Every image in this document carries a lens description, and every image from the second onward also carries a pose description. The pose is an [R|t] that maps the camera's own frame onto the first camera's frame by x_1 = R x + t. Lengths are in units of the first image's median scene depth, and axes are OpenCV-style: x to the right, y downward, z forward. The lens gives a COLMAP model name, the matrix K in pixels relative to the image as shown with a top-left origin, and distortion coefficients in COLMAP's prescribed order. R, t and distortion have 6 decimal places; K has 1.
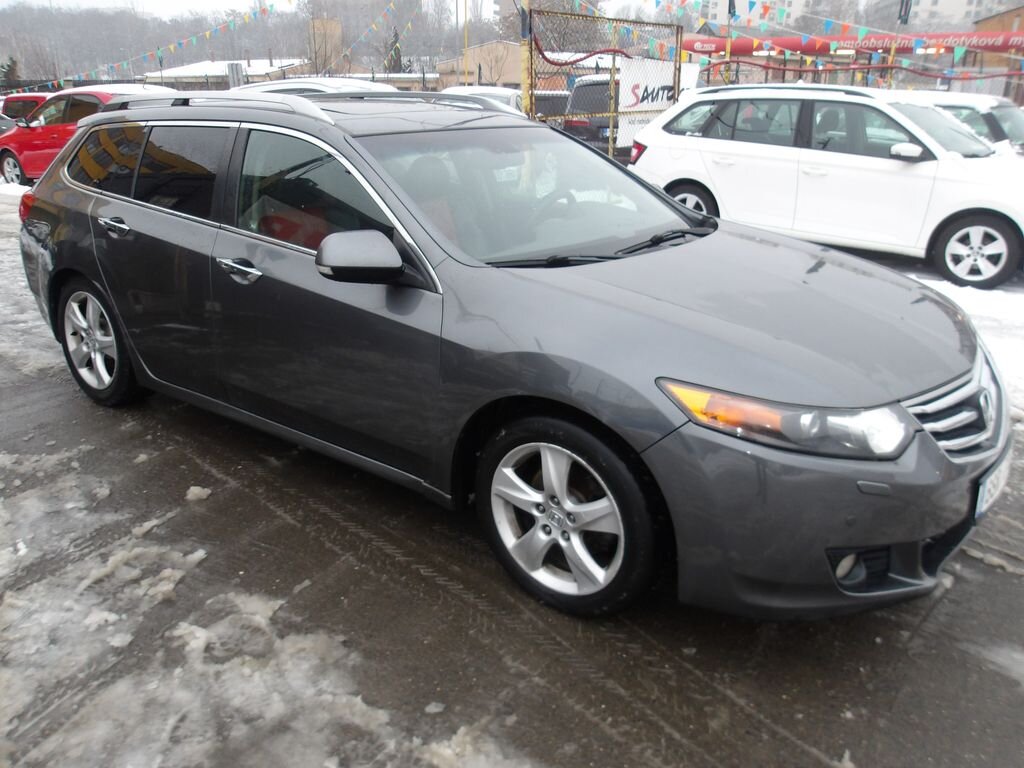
lens RADIAL K [[870.6, 0, 504.8], [0, 870.6, 383.4], [0, 0, 1]] dist [0.004671, 0.012374]
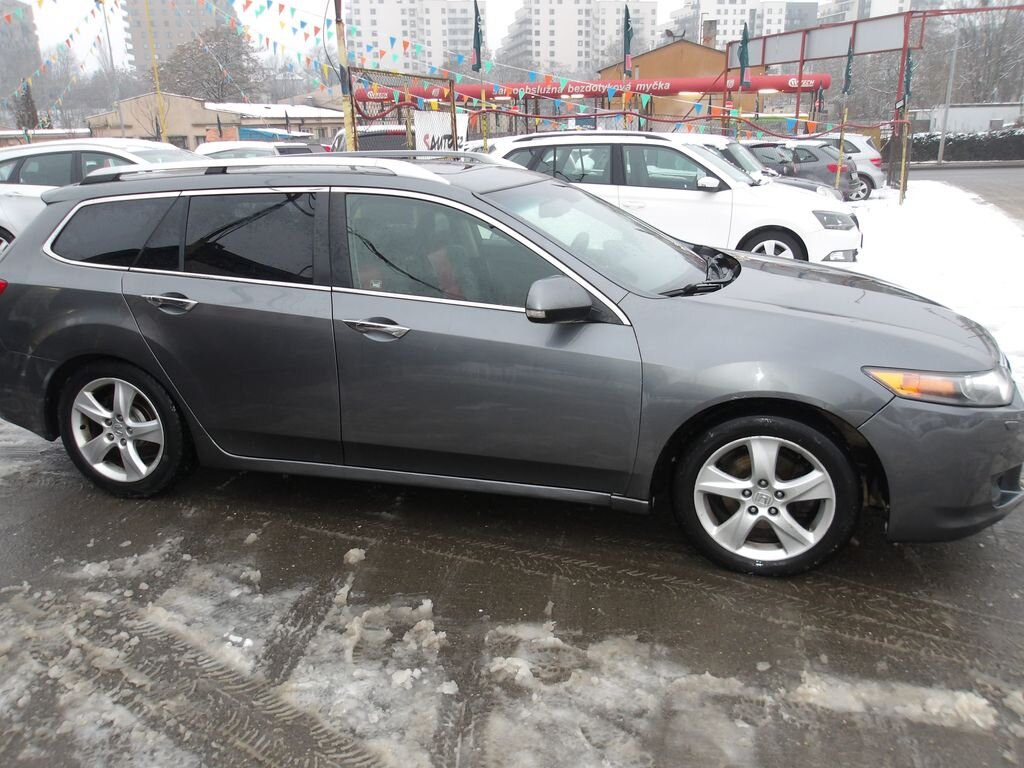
lens RADIAL K [[870.6, 0, 505.1], [0, 870.6, 387.9], [0, 0, 1]] dist [0.004671, 0.012374]
pose [[0.927125, -0.133765, 0.350067, -0.585683], [0.148996, 0.988695, -0.016811, -0.024161], [-0.343860, 0.067744, 0.936574, -0.006638]]
